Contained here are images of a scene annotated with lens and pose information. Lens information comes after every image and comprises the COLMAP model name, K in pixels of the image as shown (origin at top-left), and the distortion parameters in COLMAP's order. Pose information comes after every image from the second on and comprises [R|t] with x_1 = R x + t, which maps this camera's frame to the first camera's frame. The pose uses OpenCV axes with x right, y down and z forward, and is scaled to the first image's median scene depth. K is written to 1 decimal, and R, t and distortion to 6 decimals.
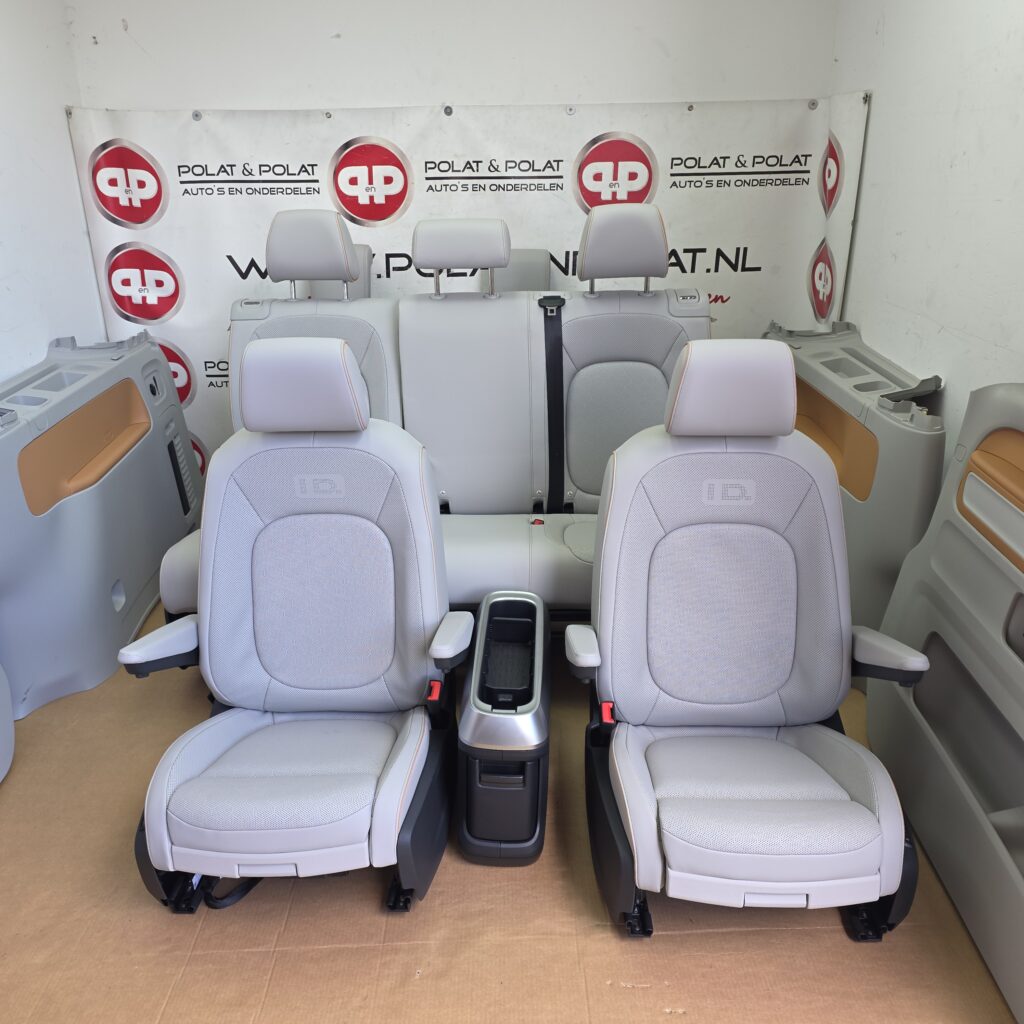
lens RADIAL K [[882.8, 0, 512.0], [0, 882.8, 512.0], [0, 0, 1]] dist [0.073012, -0.067303]
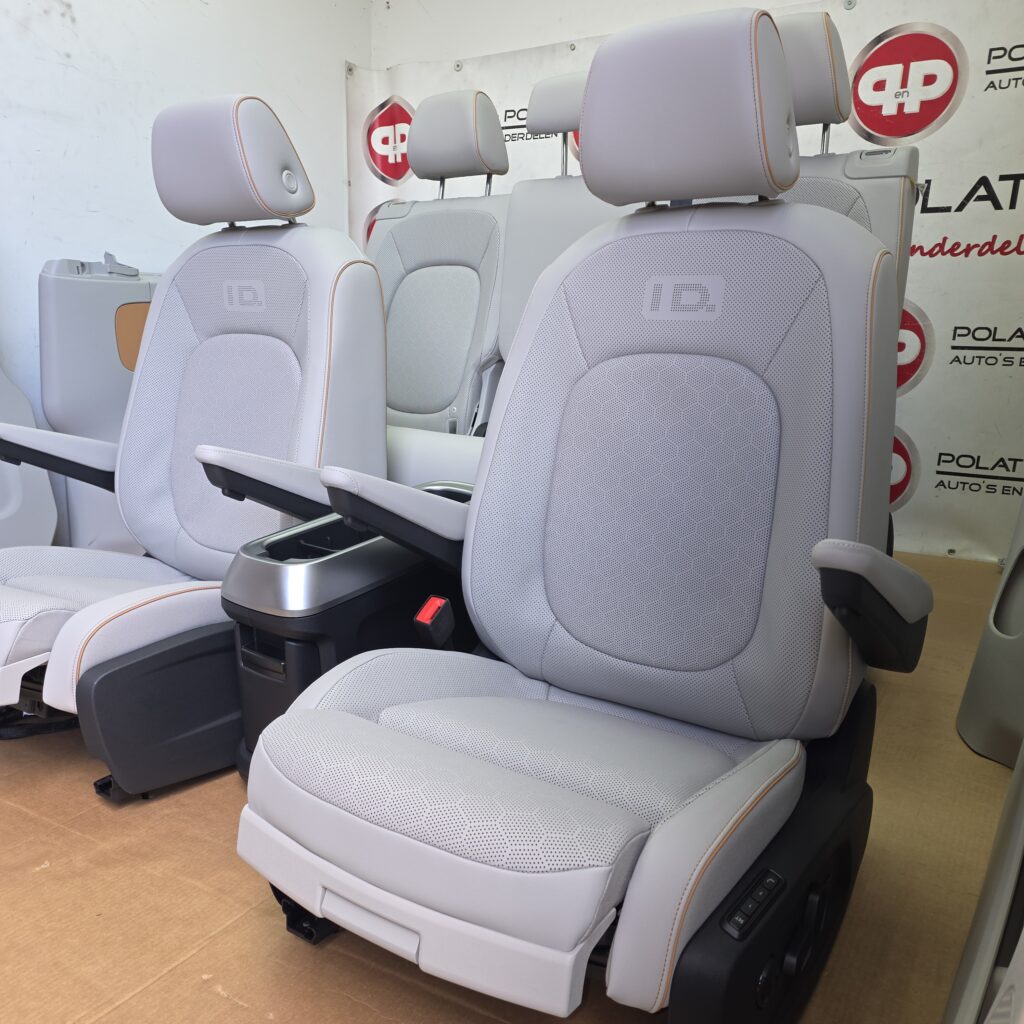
lens RADIAL K [[882.8, 0, 512.0], [0, 882.8, 512.0], [0, 0, 1]] dist [0.073012, -0.067303]
pose [[0.856874, 0.141285, -0.495788, 0.264636], [-0.207325, 0.974956, -0.080487, 0.109679], [0.472000, 0.171756, 0.864706, 0.252686]]
